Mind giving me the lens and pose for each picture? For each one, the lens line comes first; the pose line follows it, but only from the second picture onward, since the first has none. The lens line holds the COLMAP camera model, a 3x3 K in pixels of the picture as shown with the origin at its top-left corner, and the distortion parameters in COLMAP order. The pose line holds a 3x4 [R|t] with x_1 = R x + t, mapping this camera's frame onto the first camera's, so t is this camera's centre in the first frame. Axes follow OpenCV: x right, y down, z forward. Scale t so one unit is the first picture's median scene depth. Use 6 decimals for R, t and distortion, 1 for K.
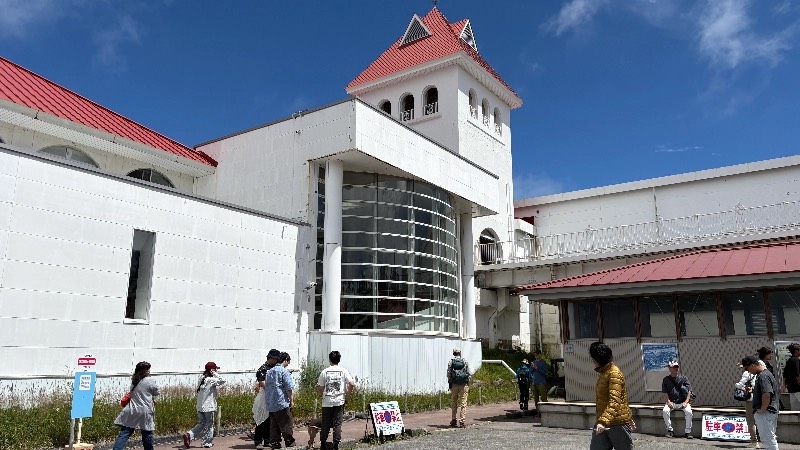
lens RADIAL K [[612.7, 0, 387.3], [0, 612.7, 227.6], [0, 0, 1]] dist [0.029395, -0.000038]
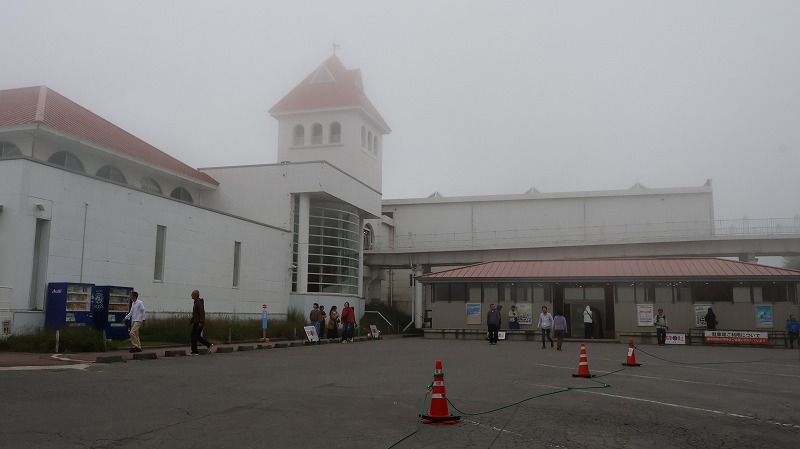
lens RADIAL K [[612.7, 0, 387.3], [0, 612.7, 227.1], [0, 0, 1]] dist [0.029395, -0.000038]
pose [[0.956142, 0.054821, 0.287729, -0.341551], [-0.075550, 0.995248, 0.061435, -0.134606], [-0.282993, -0.080478, 0.955740, -0.676700]]
